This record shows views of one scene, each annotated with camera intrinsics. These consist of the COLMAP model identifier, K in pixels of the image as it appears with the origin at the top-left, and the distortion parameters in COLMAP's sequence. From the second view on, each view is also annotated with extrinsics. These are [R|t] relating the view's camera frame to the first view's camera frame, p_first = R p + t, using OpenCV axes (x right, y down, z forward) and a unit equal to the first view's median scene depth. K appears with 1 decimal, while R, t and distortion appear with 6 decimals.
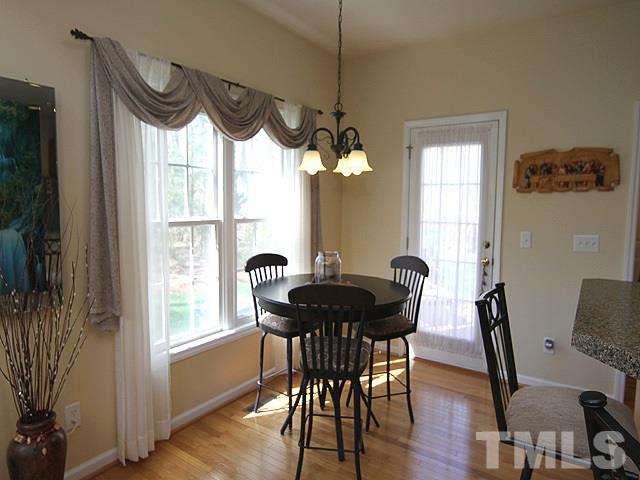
lens RADIAL K [[420.7, 0, 320.0], [0, 420.7, 240.0], [0, 0, 1]] dist [-0.002332, -0.000171]
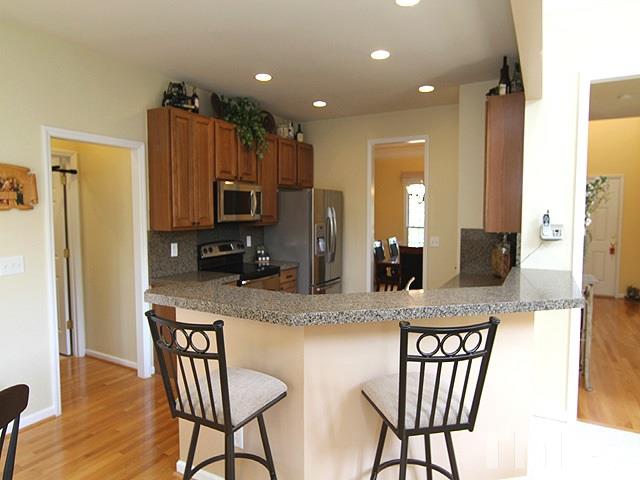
lens RADIAL K [[420.7, 0, 320.0], [0, 420.7, 240.0], [0, 0, 1]] dist [-0.002332, -0.000171]
pose [[-0.090093, -0.075519, 0.993066, -0.359150], [0.094250, 0.991999, 0.083989, -0.063667], [-0.991464, 0.101163, -0.082254, 0.398482]]
